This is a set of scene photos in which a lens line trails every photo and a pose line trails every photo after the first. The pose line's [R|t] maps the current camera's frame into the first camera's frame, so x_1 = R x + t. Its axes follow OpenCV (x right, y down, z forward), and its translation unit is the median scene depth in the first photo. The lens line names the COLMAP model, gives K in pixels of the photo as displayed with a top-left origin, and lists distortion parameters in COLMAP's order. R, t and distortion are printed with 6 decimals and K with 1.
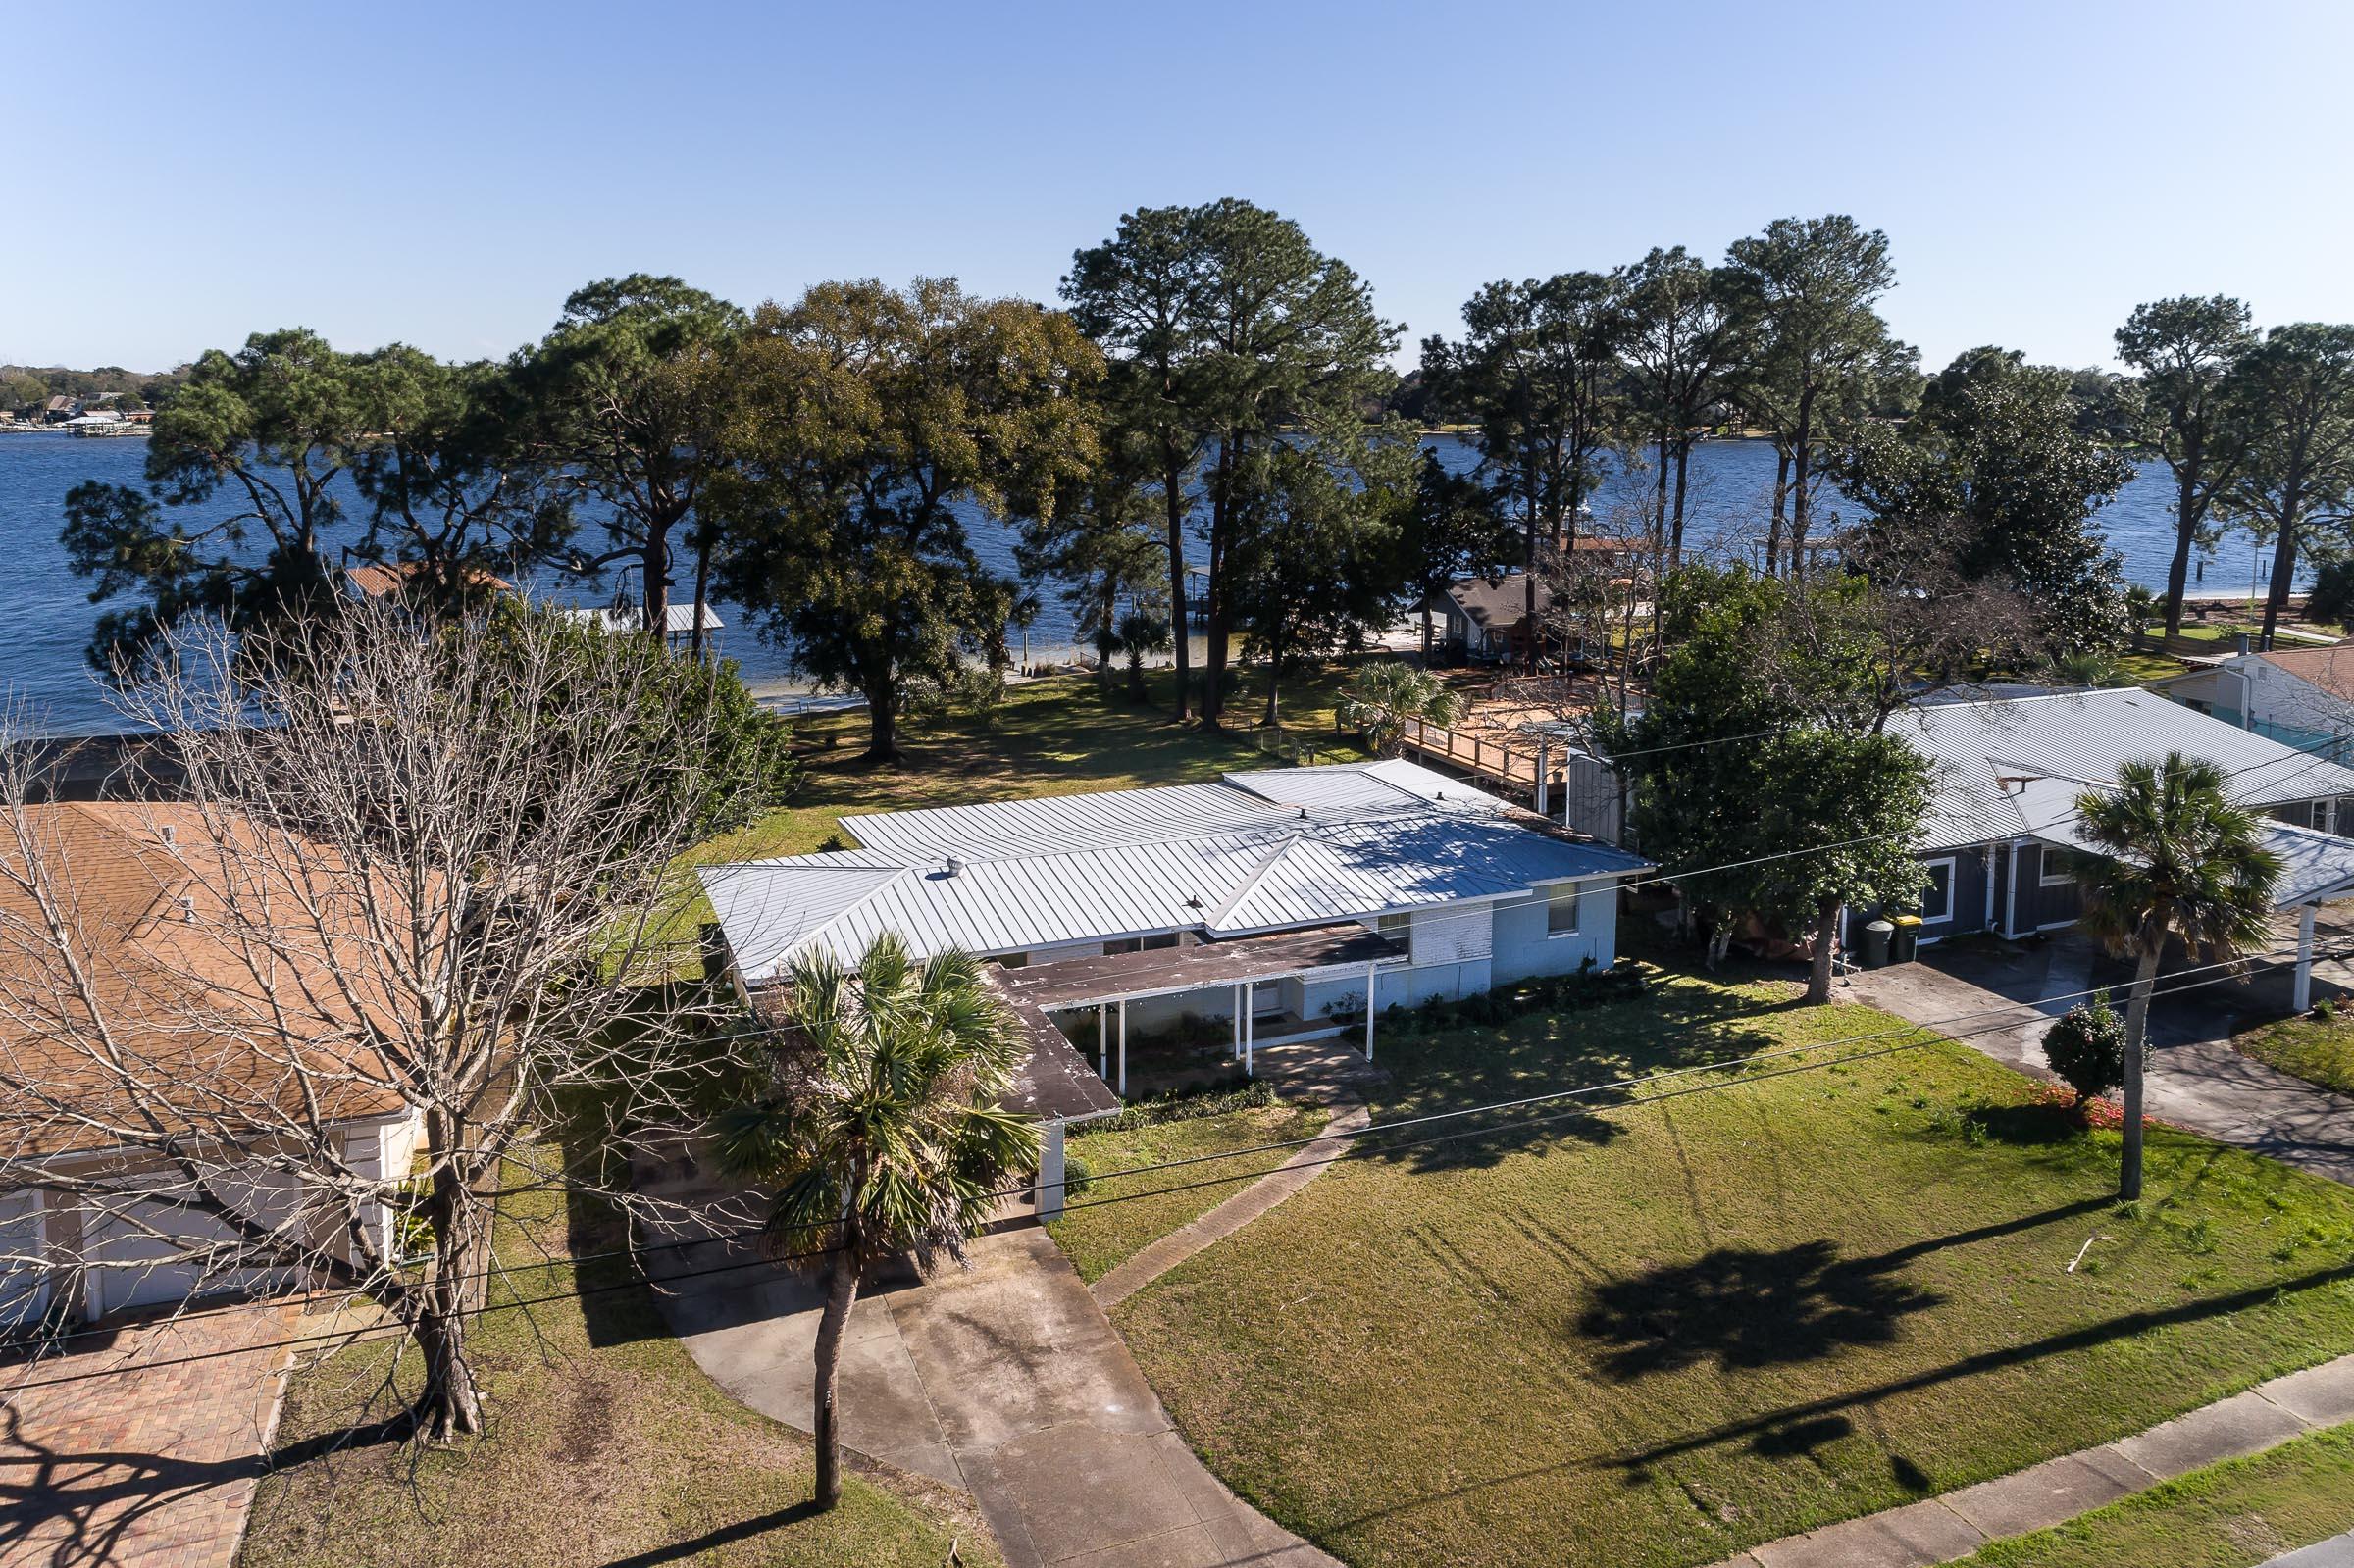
lens RADIAL K [[1665.0, 0, 1175.5], [0, 1665.0, 566.6], [0, 0, 1]] dist [-0.002327, 0.004492]
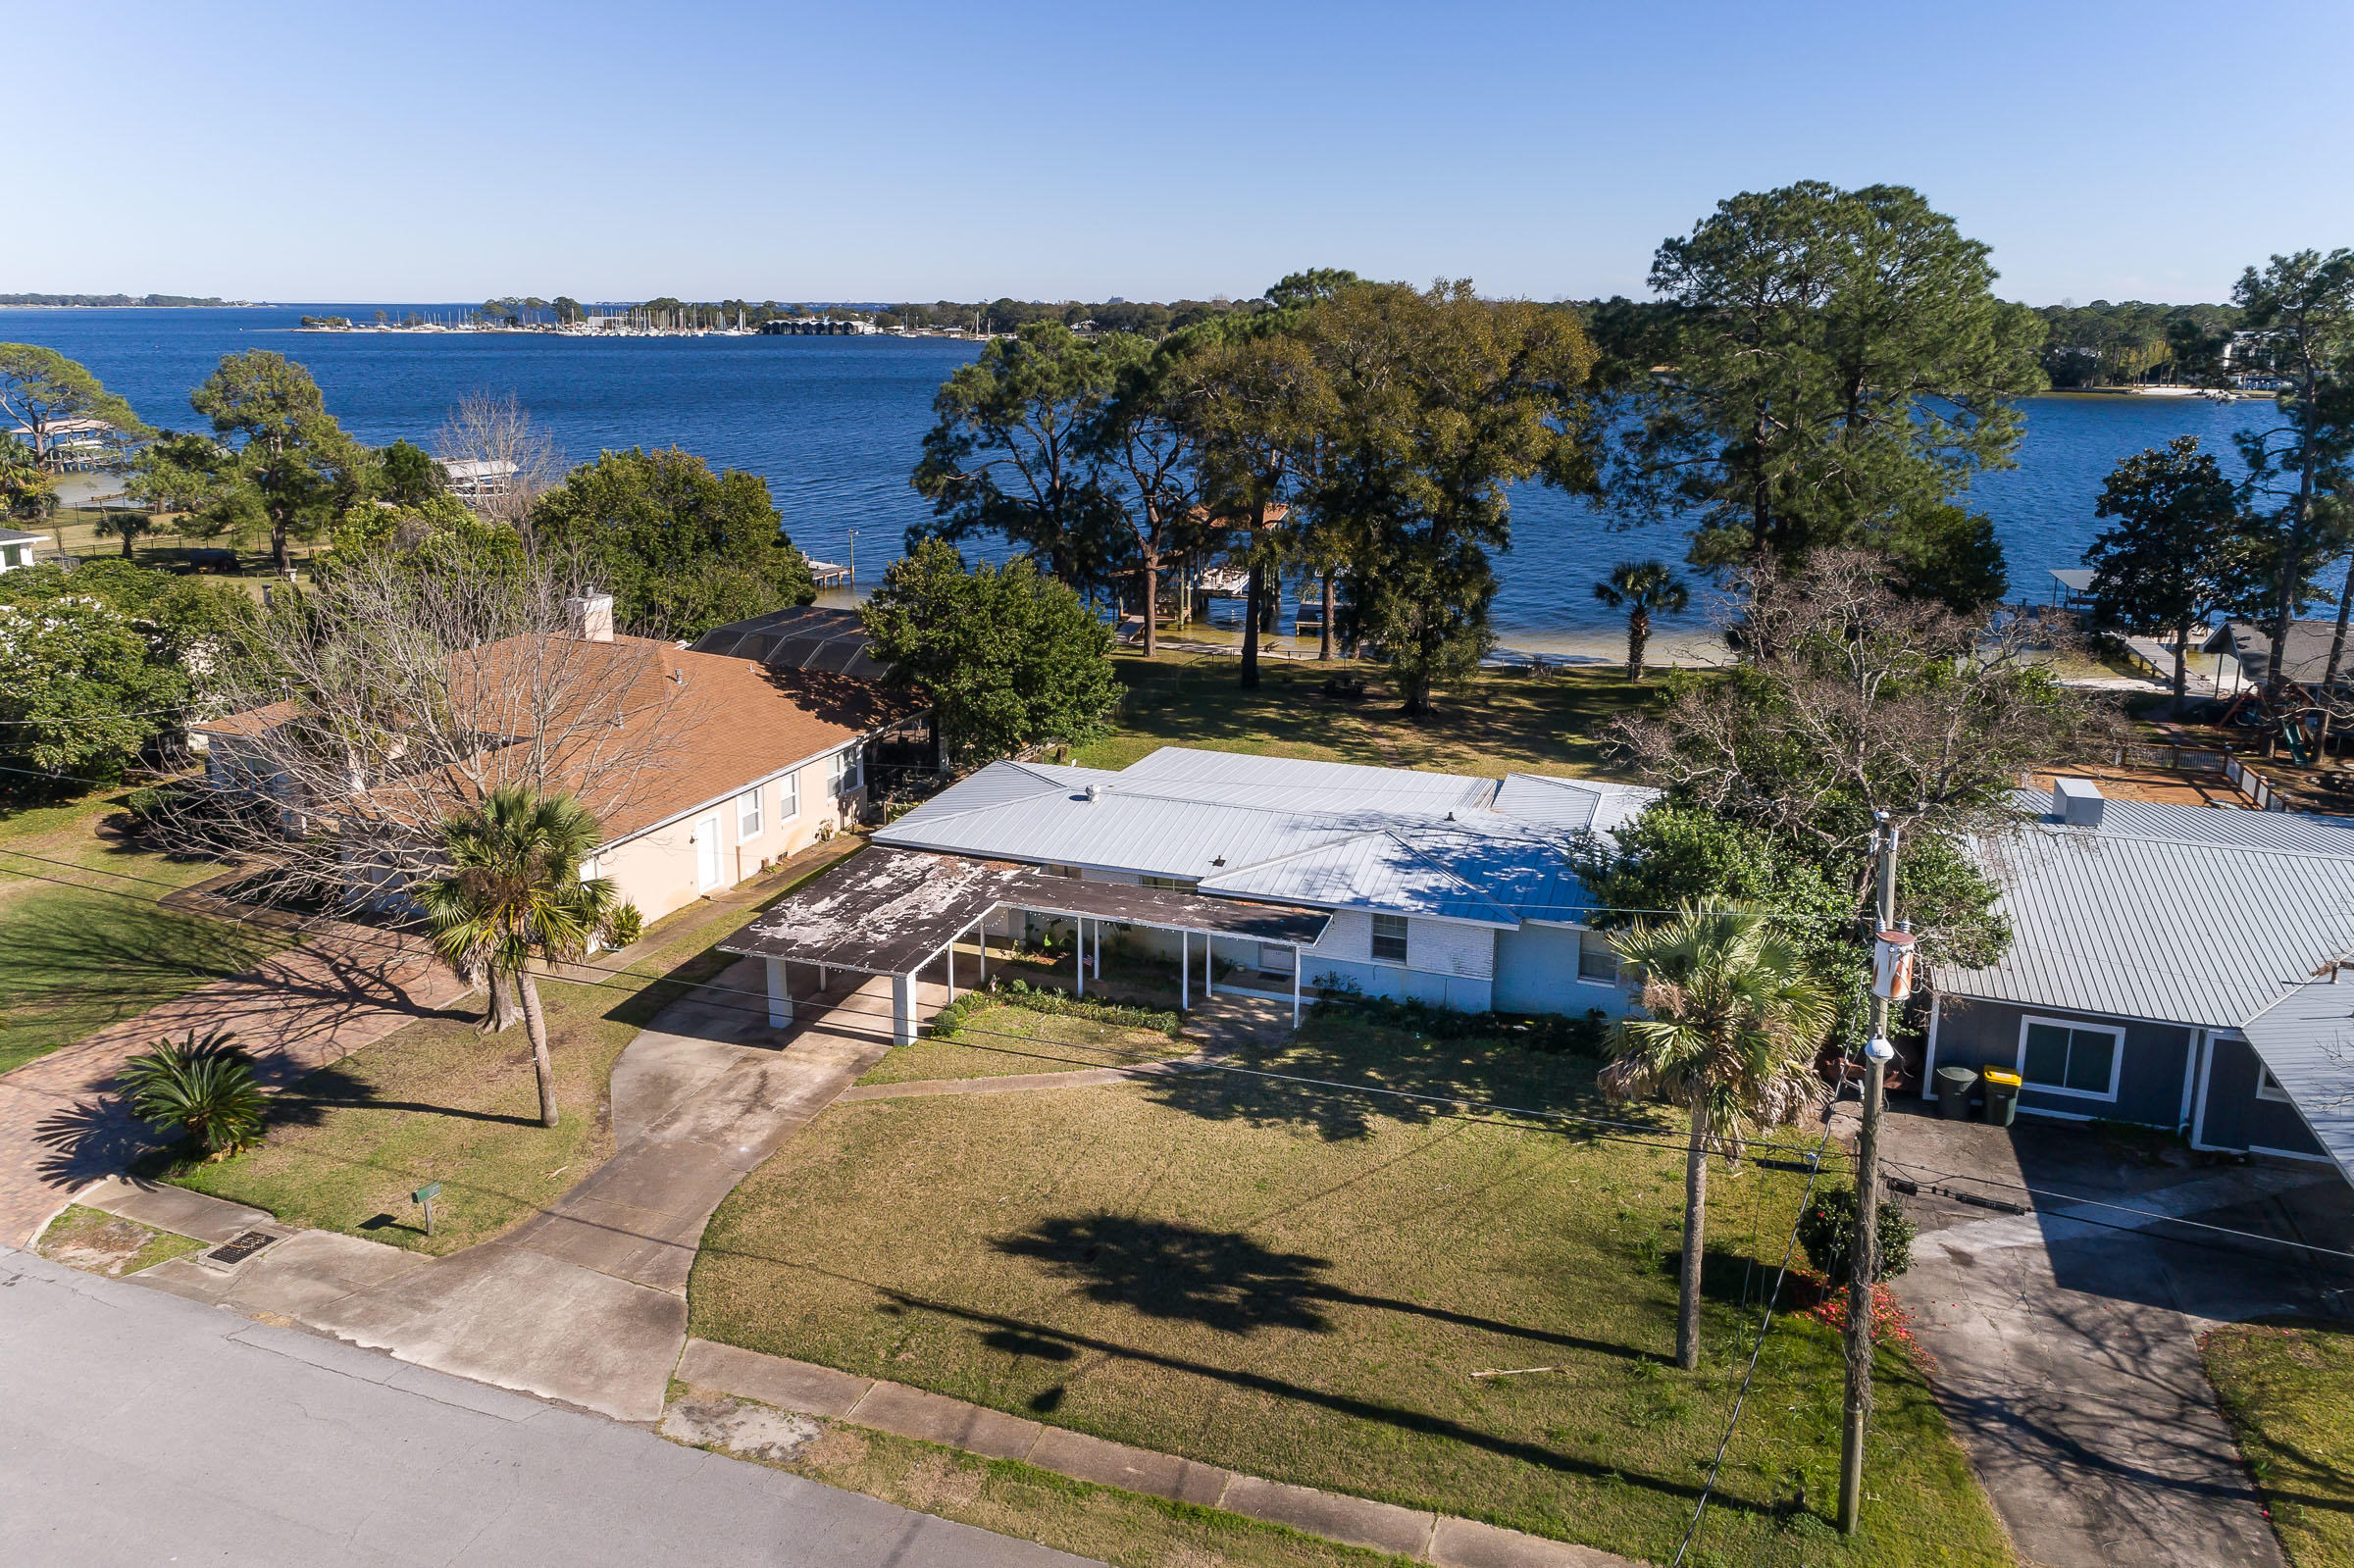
lens RADIAL K [[1655.6, 0, 1183.7], [0, 1655.6, 667.6], [0, 0, 1]] dist [-0.000471, 0.007057]
pose [[0.748730, 0.140011, -0.647920, 0.784530], [-0.073369, 0.988937, 0.128917, -0.087678], [0.658802, -0.048987, 0.750720, 0.127081]]
